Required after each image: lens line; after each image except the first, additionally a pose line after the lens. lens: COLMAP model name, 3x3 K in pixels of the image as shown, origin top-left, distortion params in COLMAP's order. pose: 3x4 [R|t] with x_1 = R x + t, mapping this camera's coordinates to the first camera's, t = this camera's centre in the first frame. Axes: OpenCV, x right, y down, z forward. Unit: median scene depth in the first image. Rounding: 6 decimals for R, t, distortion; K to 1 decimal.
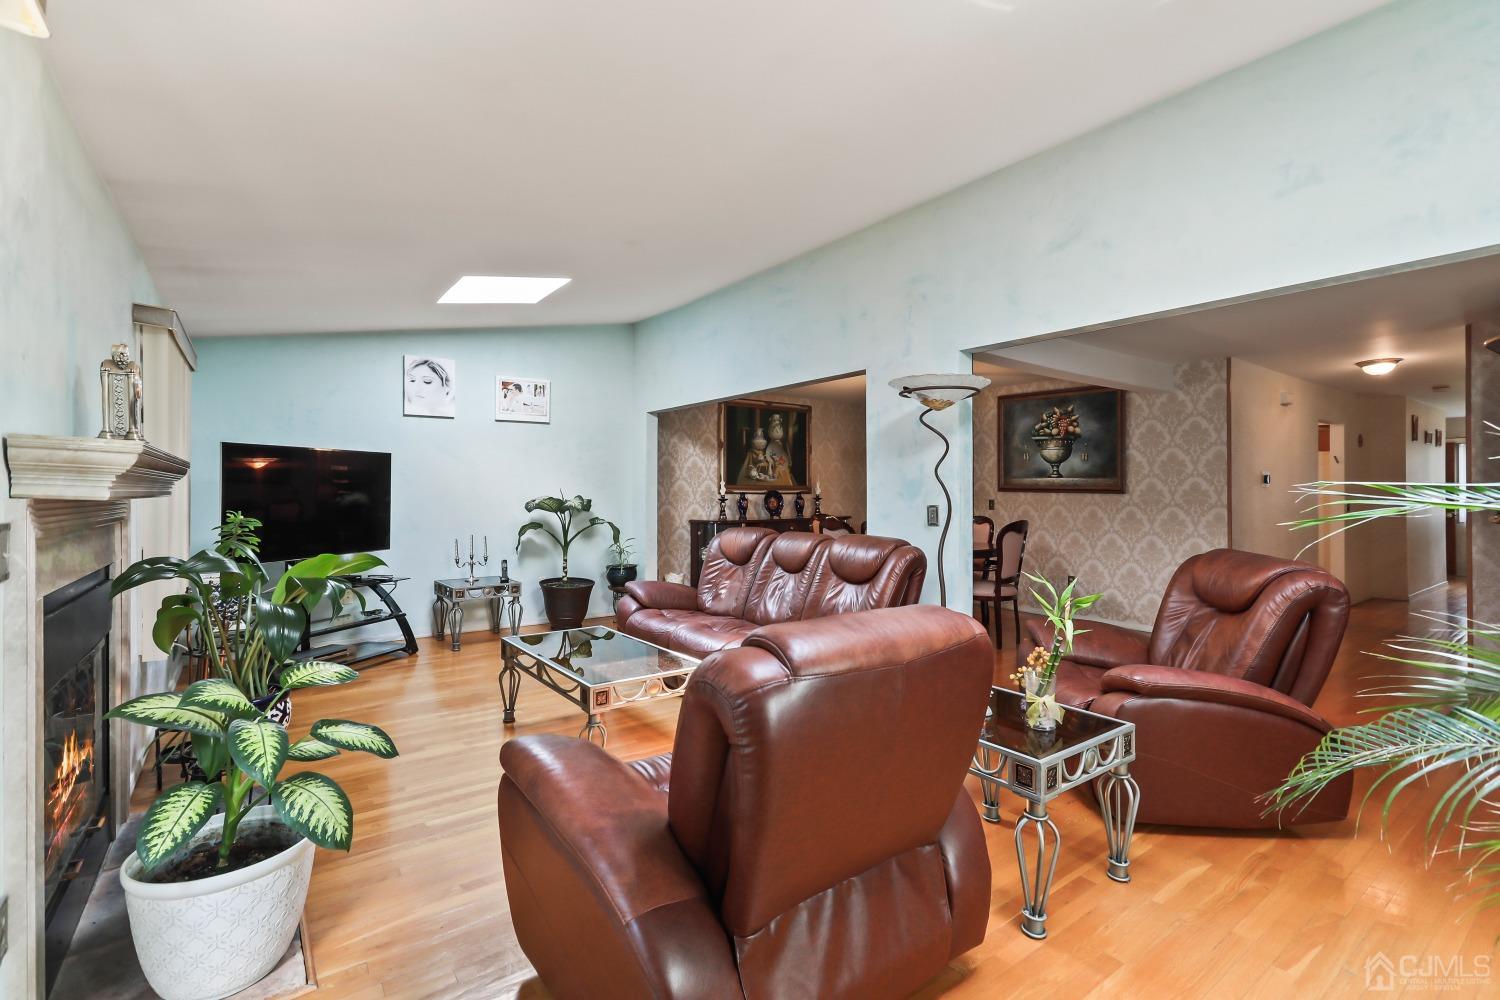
lens RADIAL K [[678.5, 0, 751.1], [0, 678.5, 494.8], [0, 0, 1]] dist [0.000699, 0.000575]
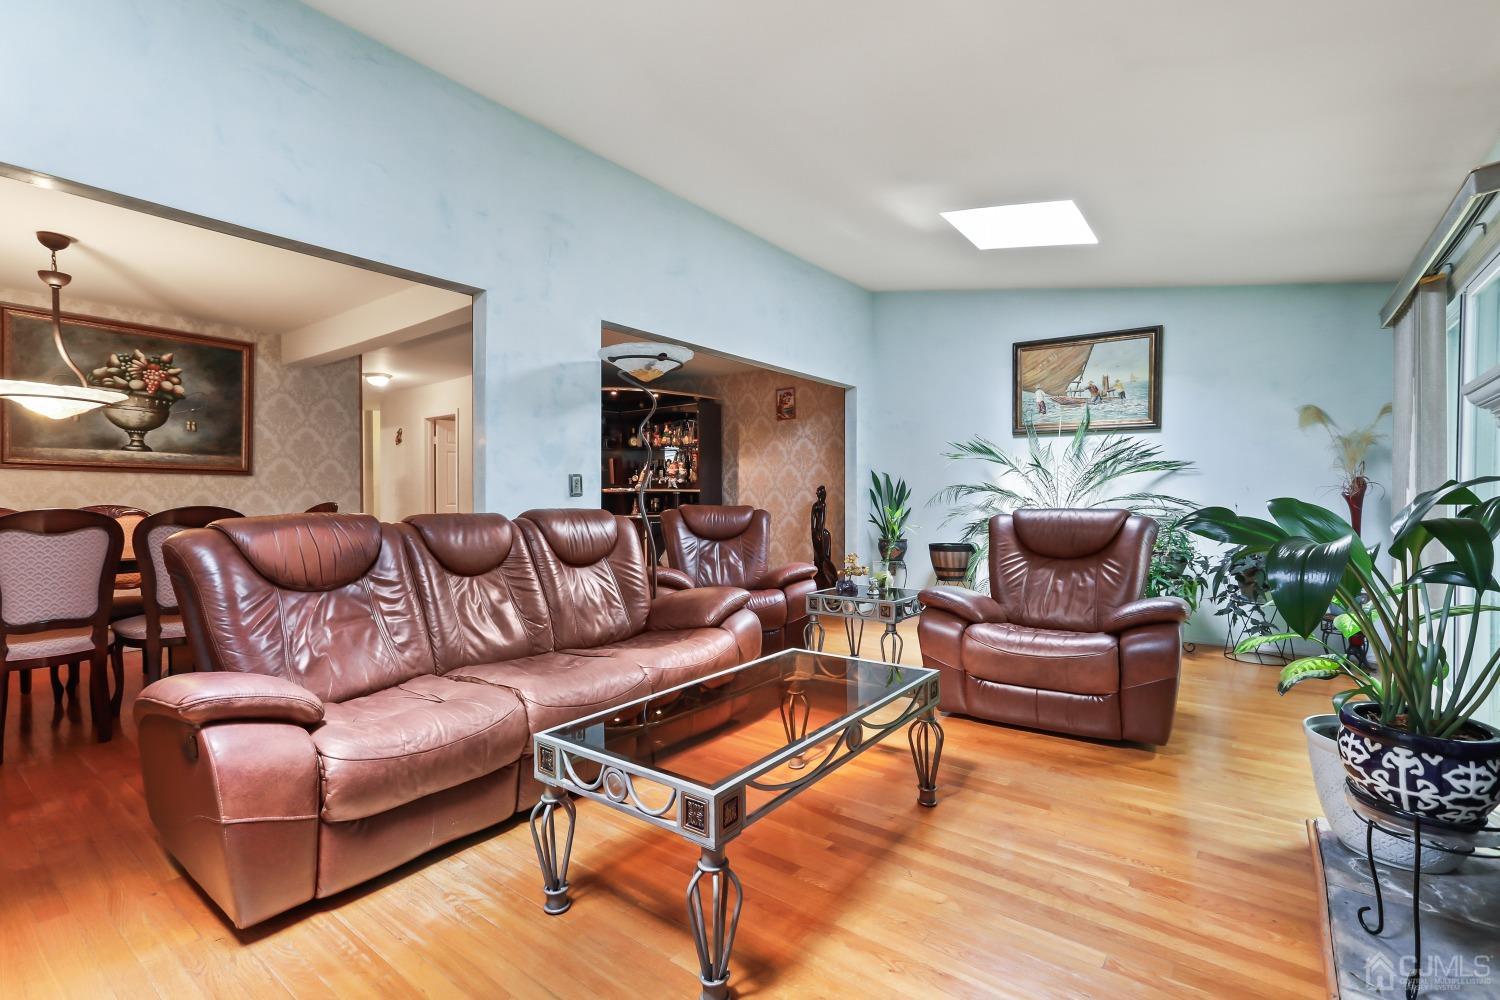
lens RADIAL K [[678.5, 0, 754.6], [0, 678.5, 496.1], [0, 0, 1]] dist [0.000699, 0.000575]
pose [[-0.273199, -0.000347, 0.961957, -0.411340], [0.011685, 0.999925, 0.003679, 0.027019], [-0.961887, 0.012245, -0.273175, 0.609510]]
